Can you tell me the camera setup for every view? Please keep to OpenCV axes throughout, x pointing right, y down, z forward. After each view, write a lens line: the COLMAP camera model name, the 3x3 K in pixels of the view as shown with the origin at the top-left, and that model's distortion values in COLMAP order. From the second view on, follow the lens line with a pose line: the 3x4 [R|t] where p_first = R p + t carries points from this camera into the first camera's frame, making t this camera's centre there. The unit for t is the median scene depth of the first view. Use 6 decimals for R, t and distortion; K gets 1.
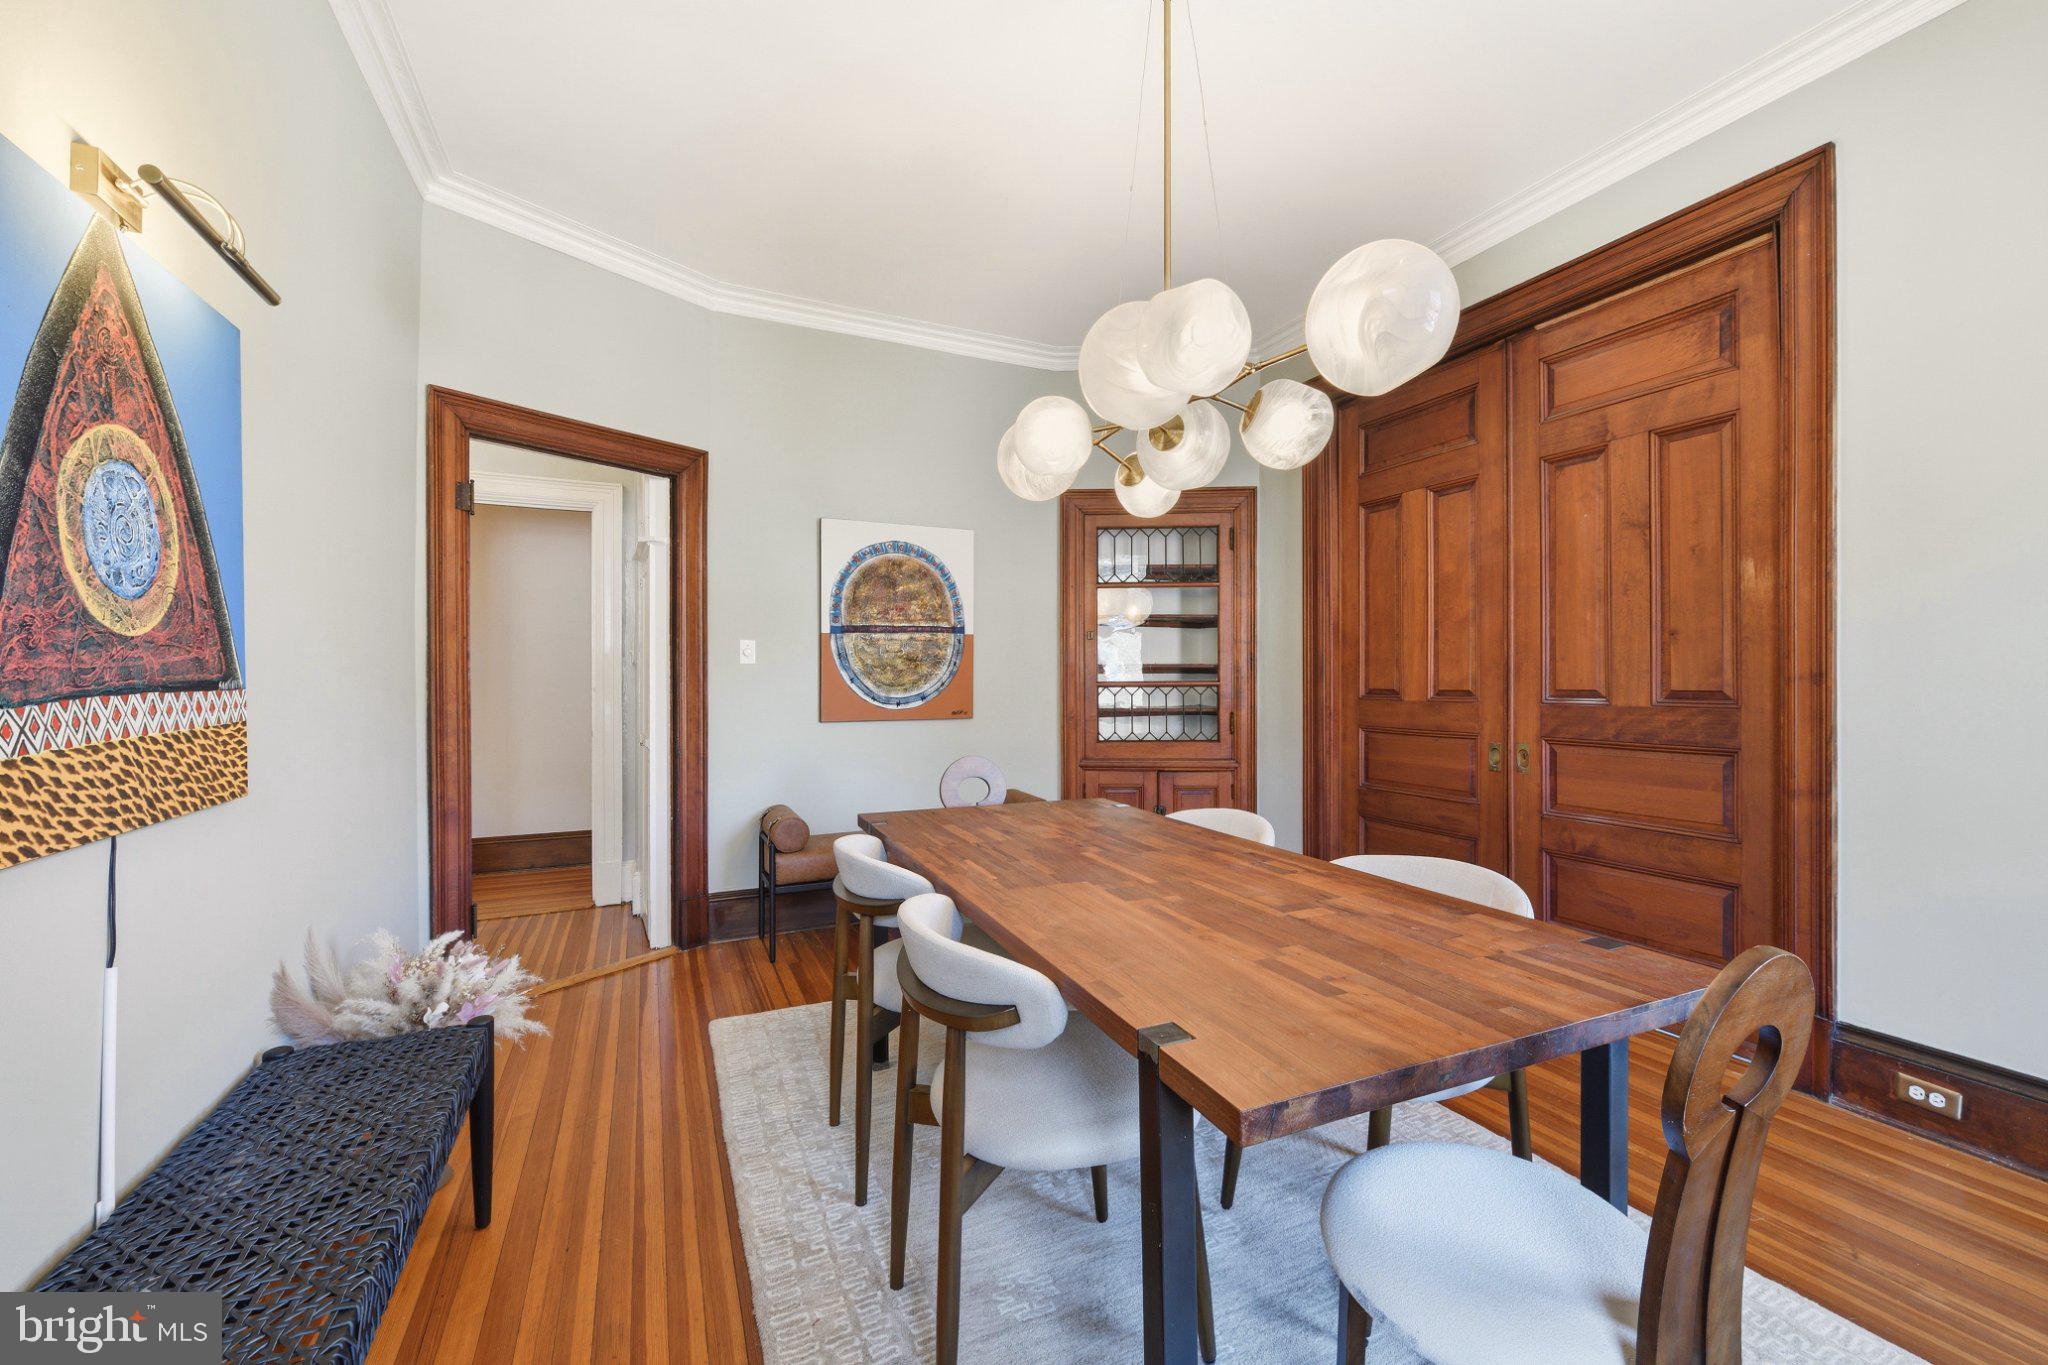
lens RADIAL K [[822.0, 0, 1039.9], [0, 822.0, 678.0], [0, 0, 1]] dist [-0.009496, -0.001378]
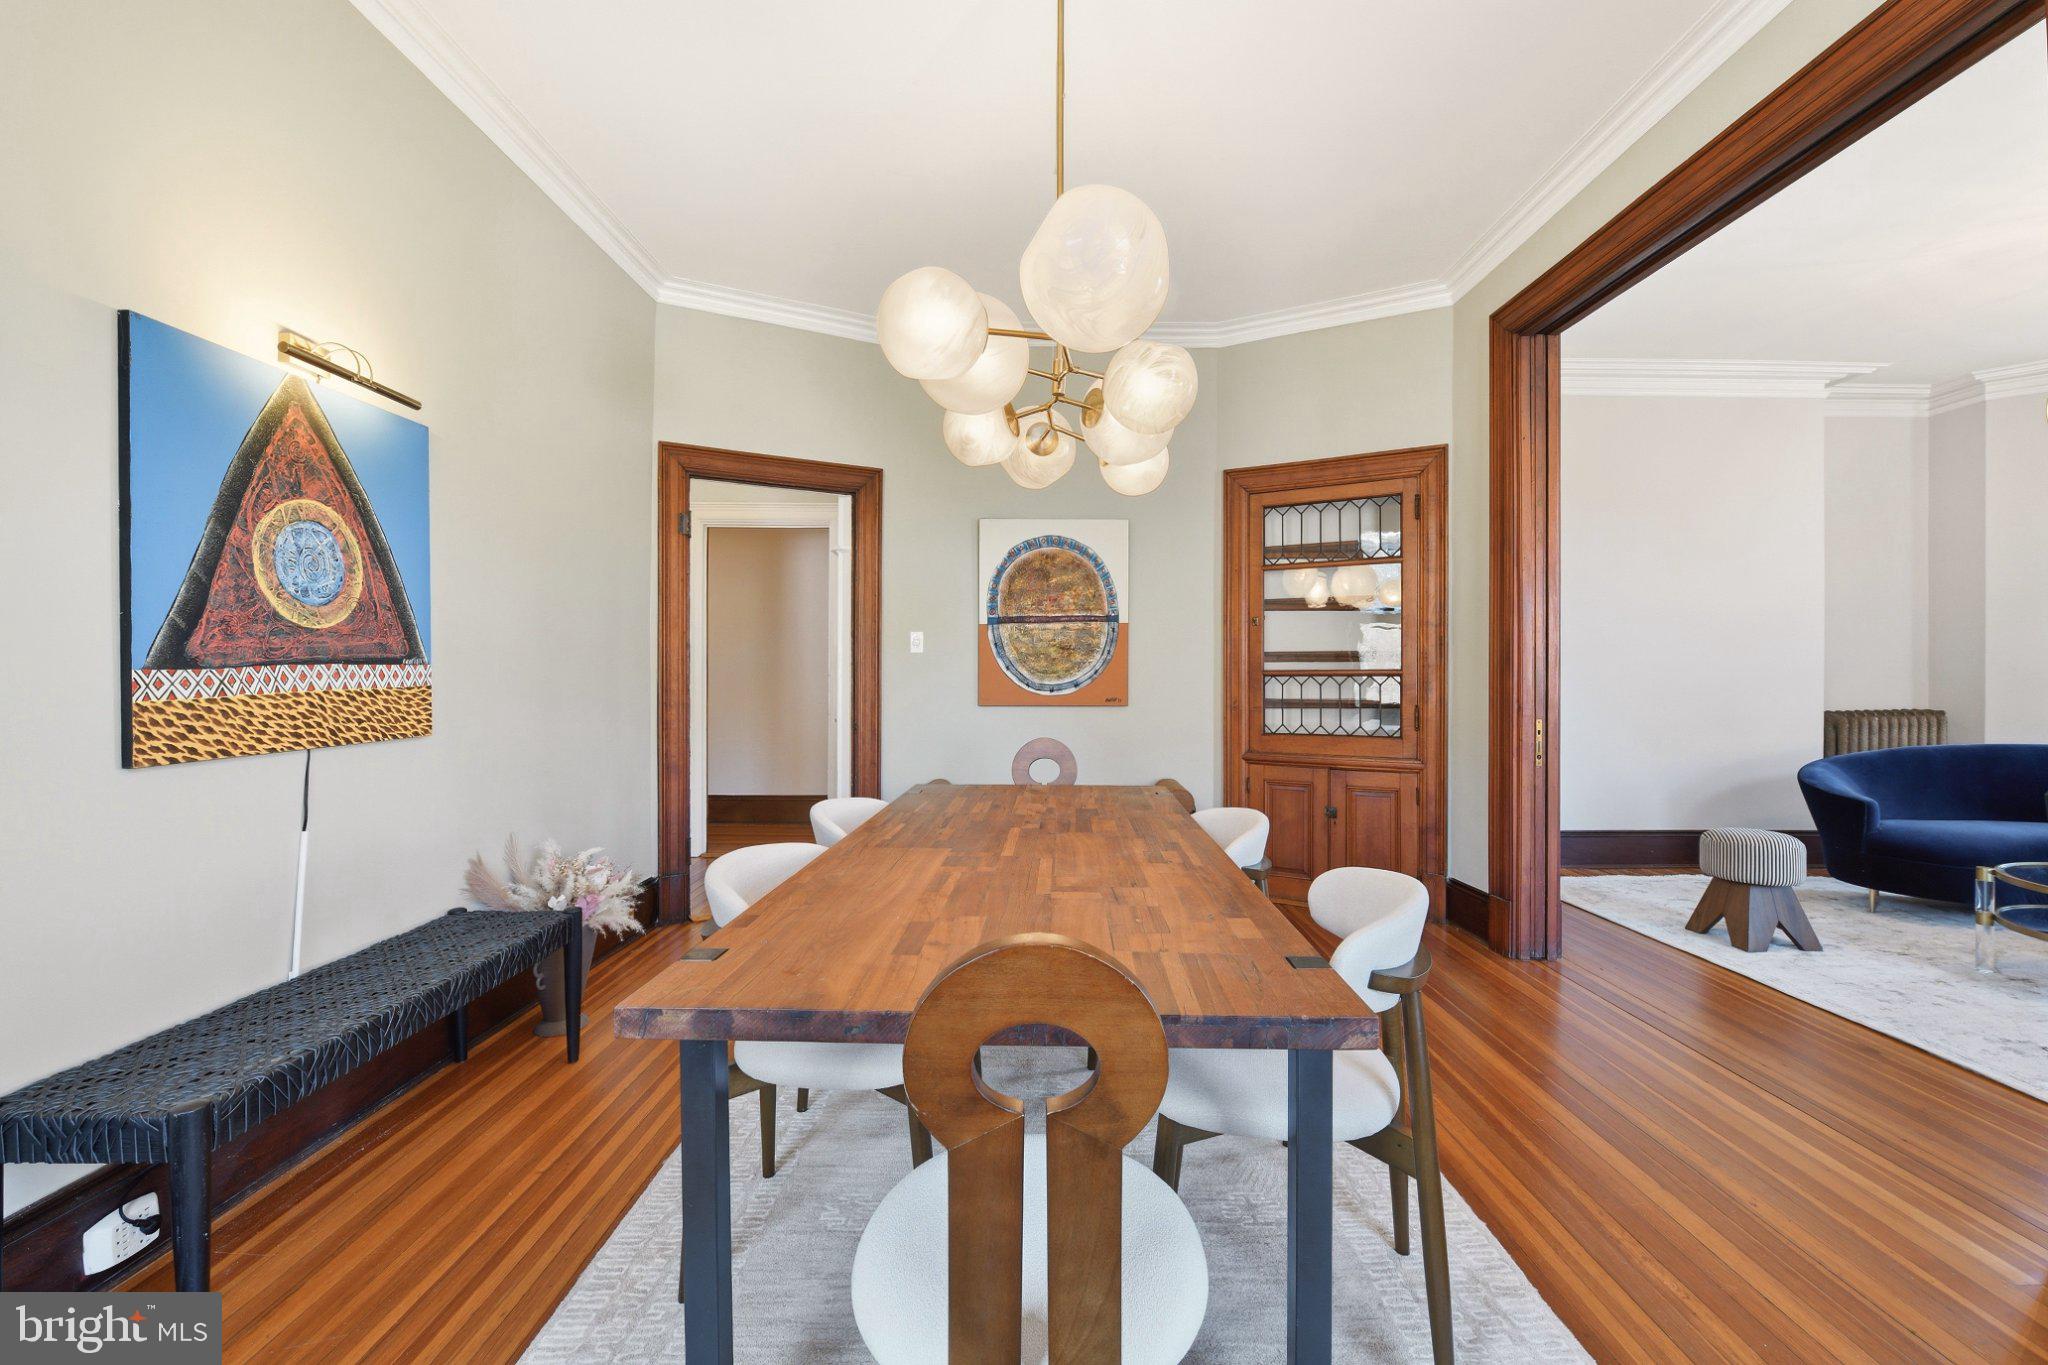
lens RADIAL K [[825.0, 0, 1032.7], [0, 825.0, 671.3], [0, 0, 1]] dist [-0.011715, -0.000365]
pose [[0.905121, 0.002419, -0.425147, 0.746884], [-0.003633, 0.999991, -0.002046, 0.027398], [0.425138, 0.003397, 0.905122, 0.108702]]
